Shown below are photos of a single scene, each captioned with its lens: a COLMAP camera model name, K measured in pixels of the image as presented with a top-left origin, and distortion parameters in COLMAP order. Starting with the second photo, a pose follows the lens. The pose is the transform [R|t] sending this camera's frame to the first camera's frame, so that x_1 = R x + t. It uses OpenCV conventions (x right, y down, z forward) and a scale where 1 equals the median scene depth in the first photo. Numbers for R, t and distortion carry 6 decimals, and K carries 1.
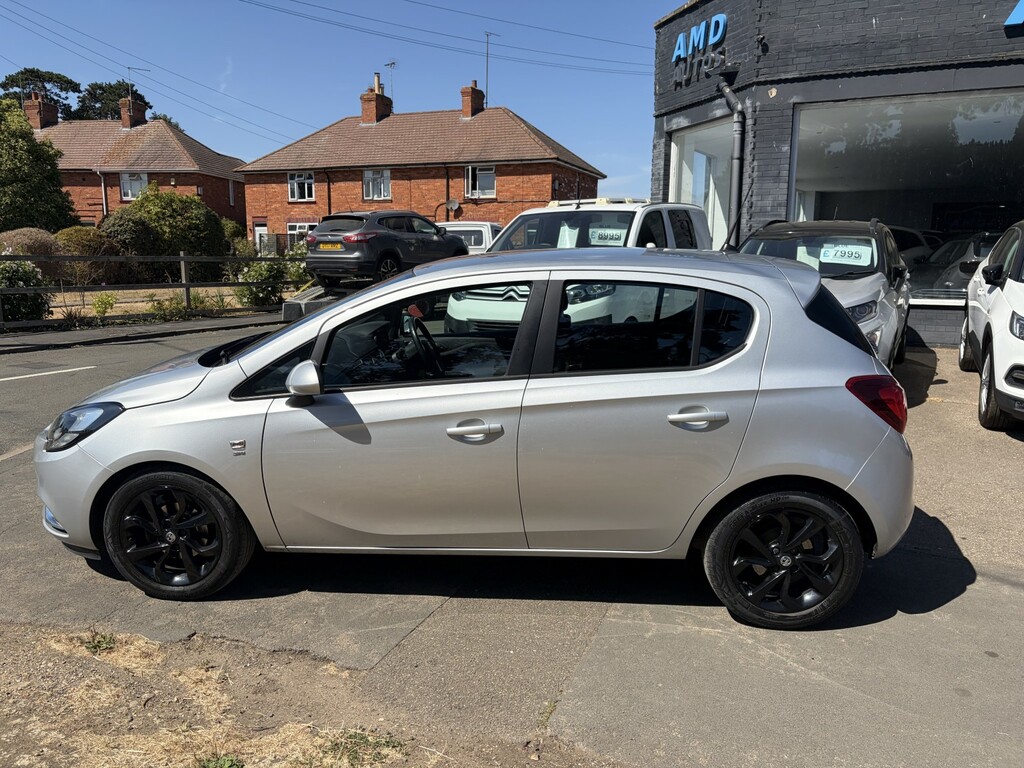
lens RADIAL K [[779.2, 0, 508.9], [0, 779.2, 384.8], [0, 0, 1]] dist [0.053476, -0.056792]
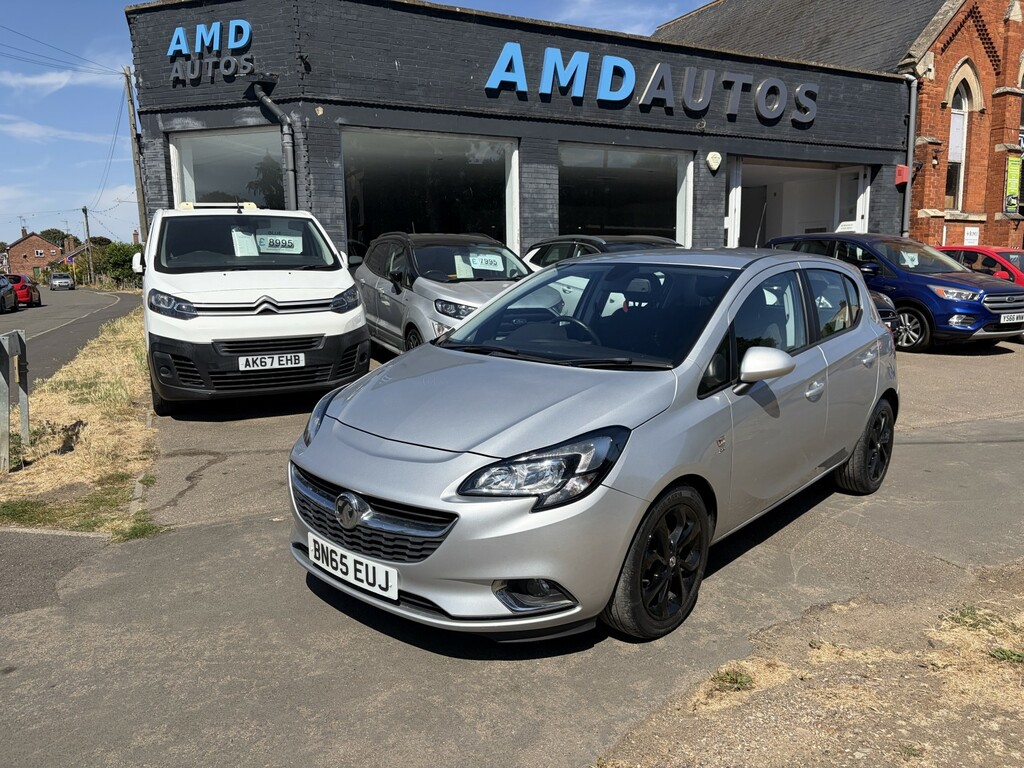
lens RADIAL K [[779.2, 0, 519.3], [0, 779.2, 389.7], [0, 0, 1]] dist [0.053476, -0.056792]
pose [[0.588601, -0.136267, 0.796856, -0.399650], [0.149442, 0.987044, 0.058404, -0.025524], [-0.794491, 0.084707, 0.601339, 0.191602]]
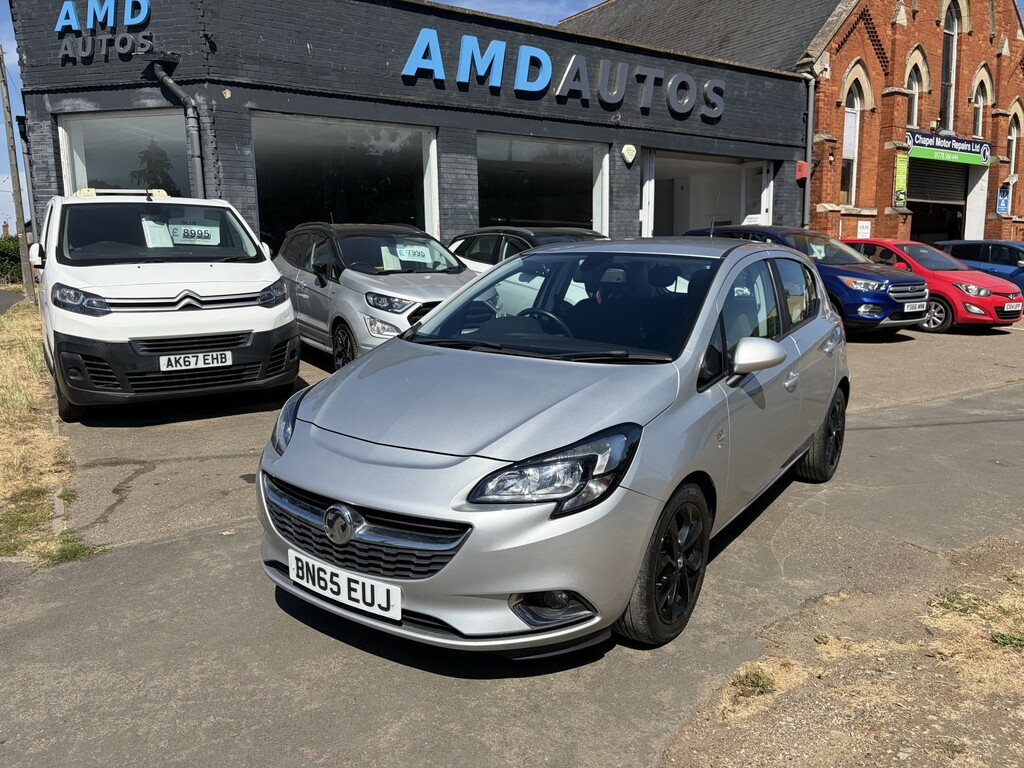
lens RADIAL K [[779.2, 0, 512.7], [0, 779.2, 387.1], [0, 0, 1]] dist [0.053476, -0.056792]
pose [[0.488309, -0.151886, 0.859351, -0.402769], [0.162325, 0.983360, 0.081566, -0.031027], [-0.857441, 0.099664, 0.504839, 0.231066]]
